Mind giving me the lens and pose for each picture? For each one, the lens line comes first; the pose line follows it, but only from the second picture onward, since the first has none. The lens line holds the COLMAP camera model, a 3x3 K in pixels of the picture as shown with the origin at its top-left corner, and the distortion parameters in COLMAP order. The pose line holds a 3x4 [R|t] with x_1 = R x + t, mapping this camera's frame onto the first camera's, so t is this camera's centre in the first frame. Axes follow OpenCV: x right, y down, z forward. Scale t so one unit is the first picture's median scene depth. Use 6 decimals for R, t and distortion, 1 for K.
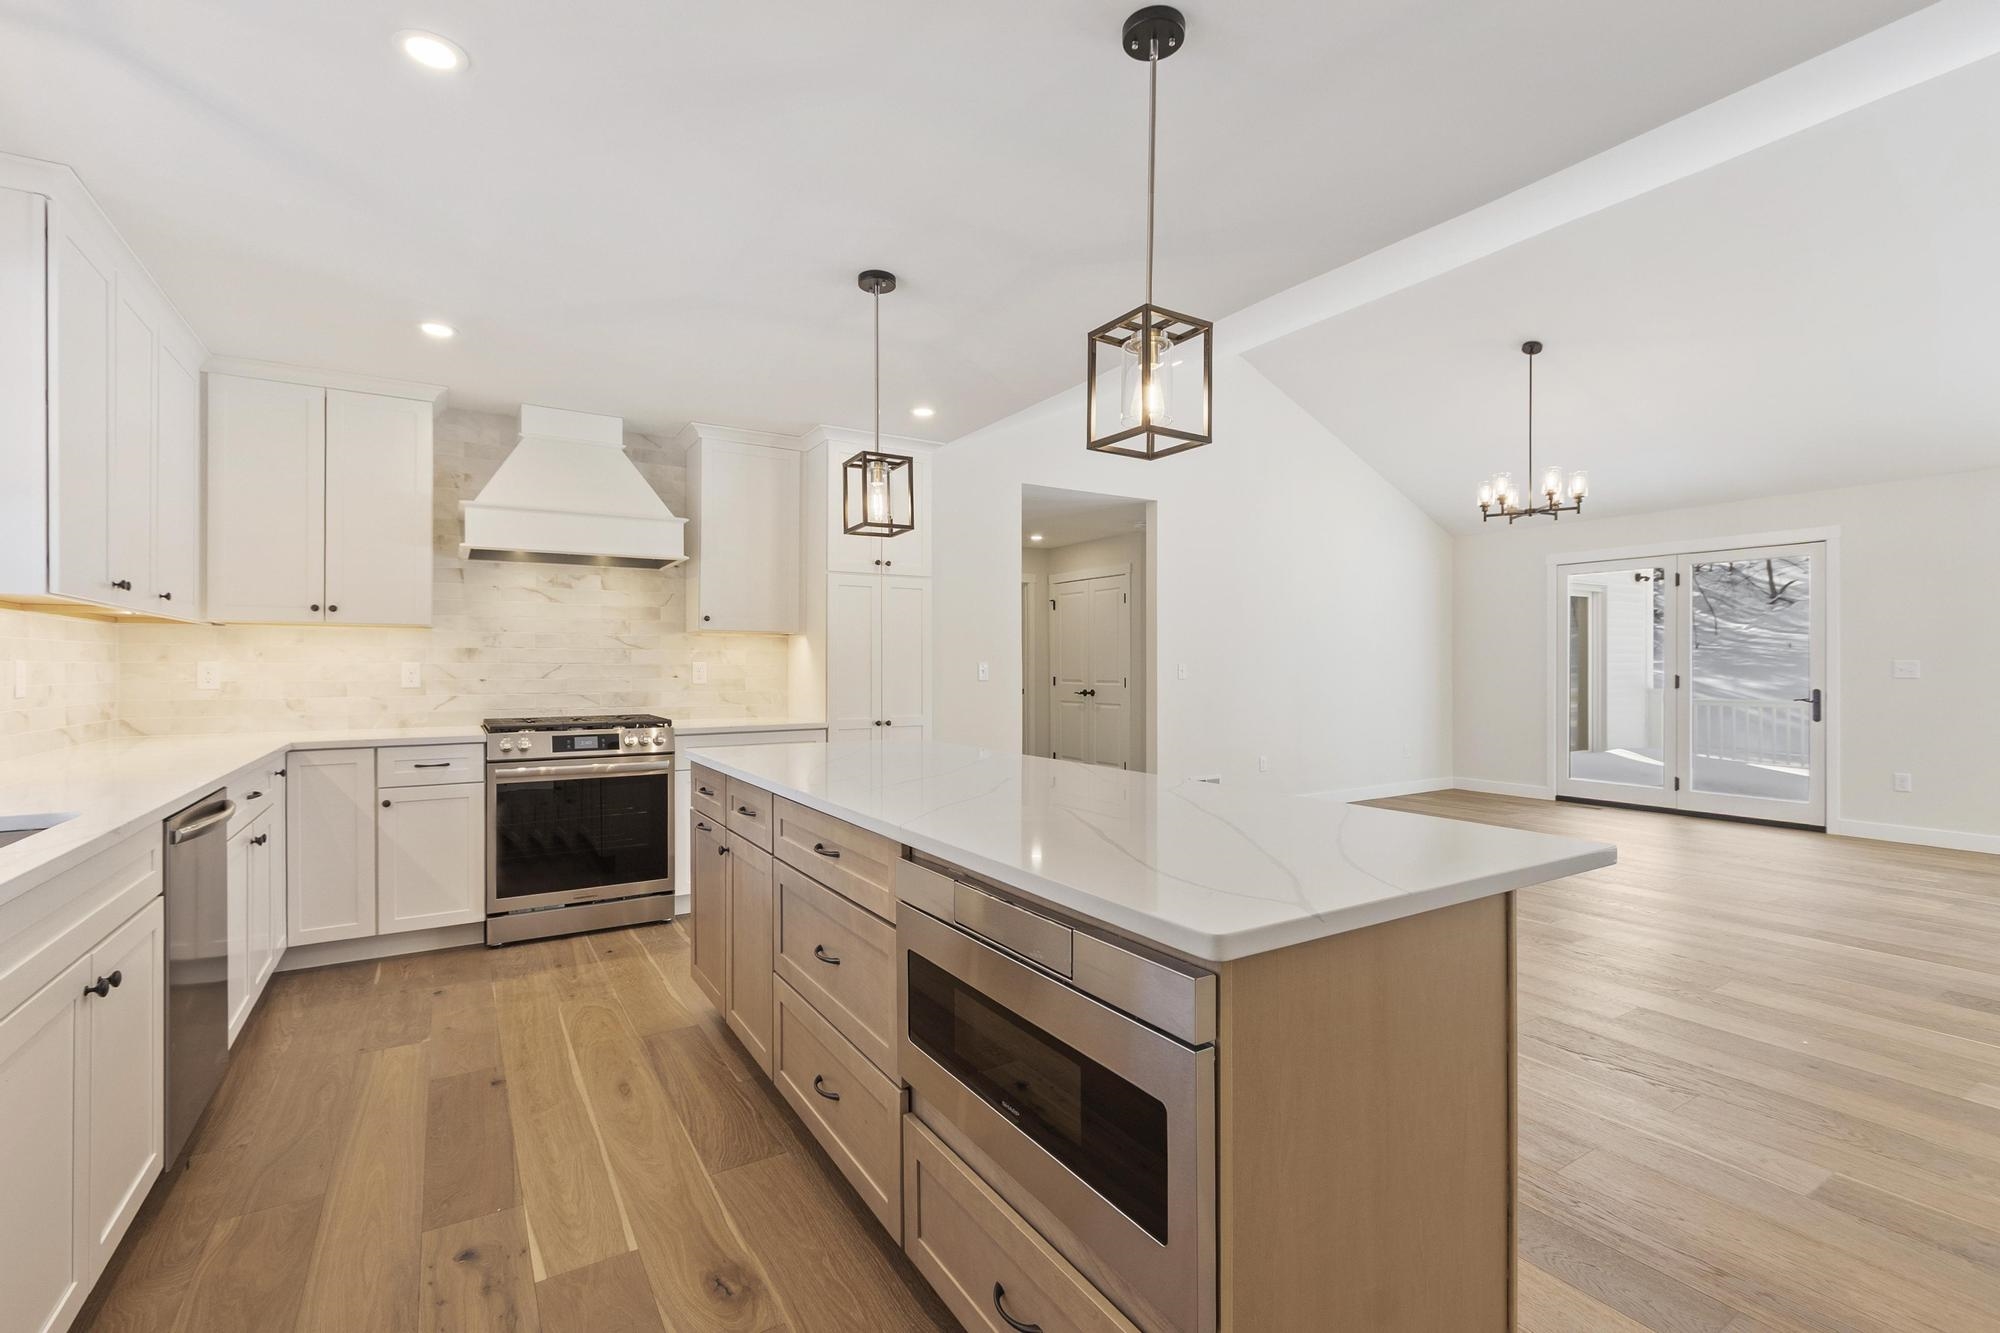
lens RADIAL K [[890.0, 0, 1009.9], [0, 890.0, 666.0], [0, 0, 1]] dist [-0.000517, -0.001024]
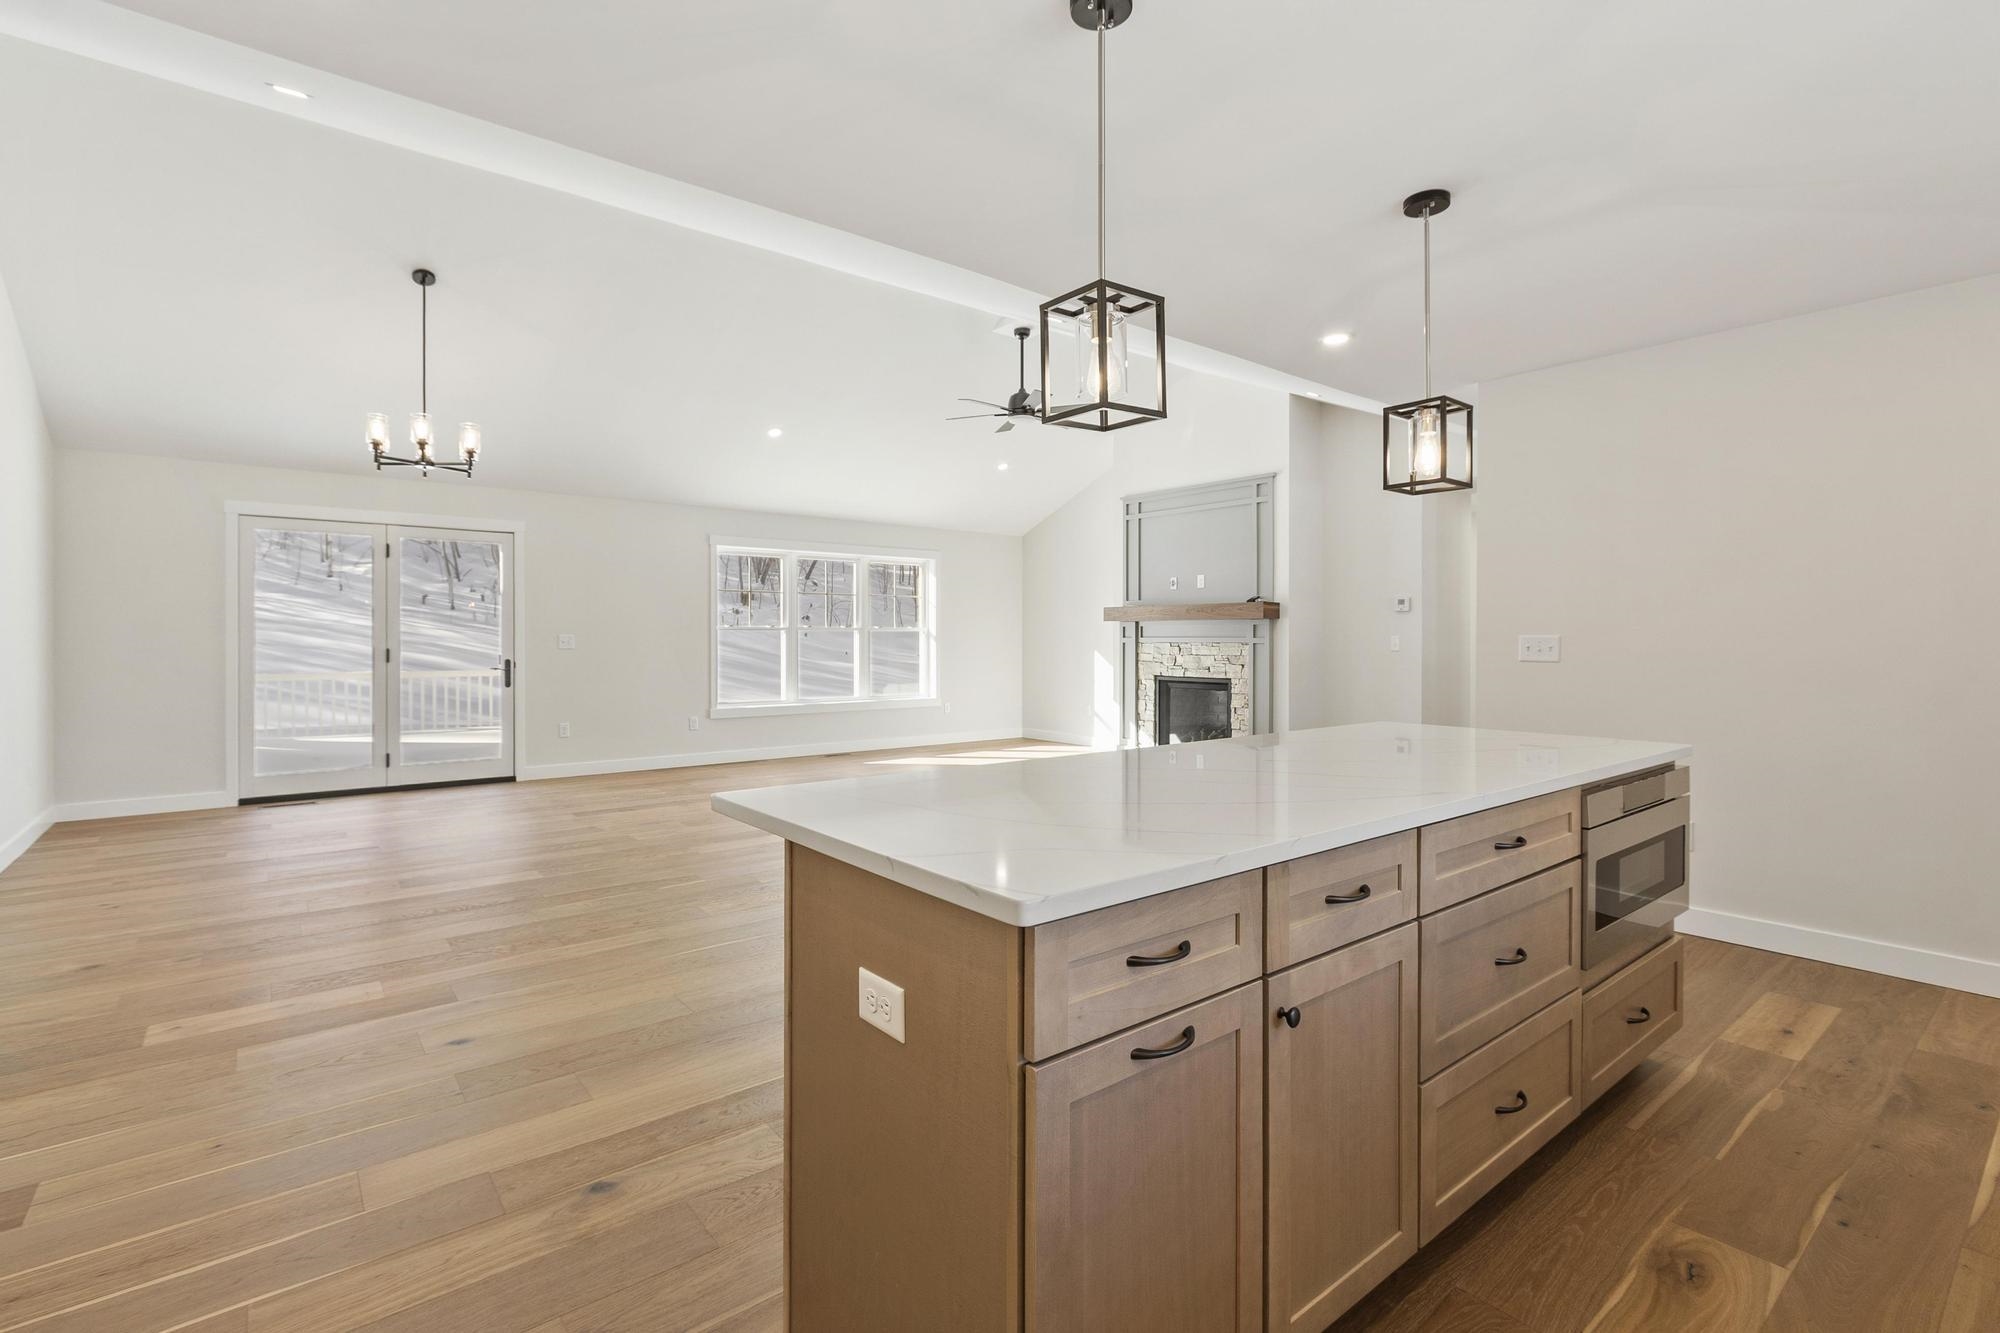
lens RADIAL K [[890.0, 0, 991.7], [0, 890.0, 644.7], [0, 0, 1]] dist [-0.000517, -0.001024]
pose [[-0.096172, -0.006089, 0.995346, -0.335731], [0.001469, 0.999979, 0.006259, 0.000859], [-0.995364, 0.002064, -0.096161, 0.513122]]
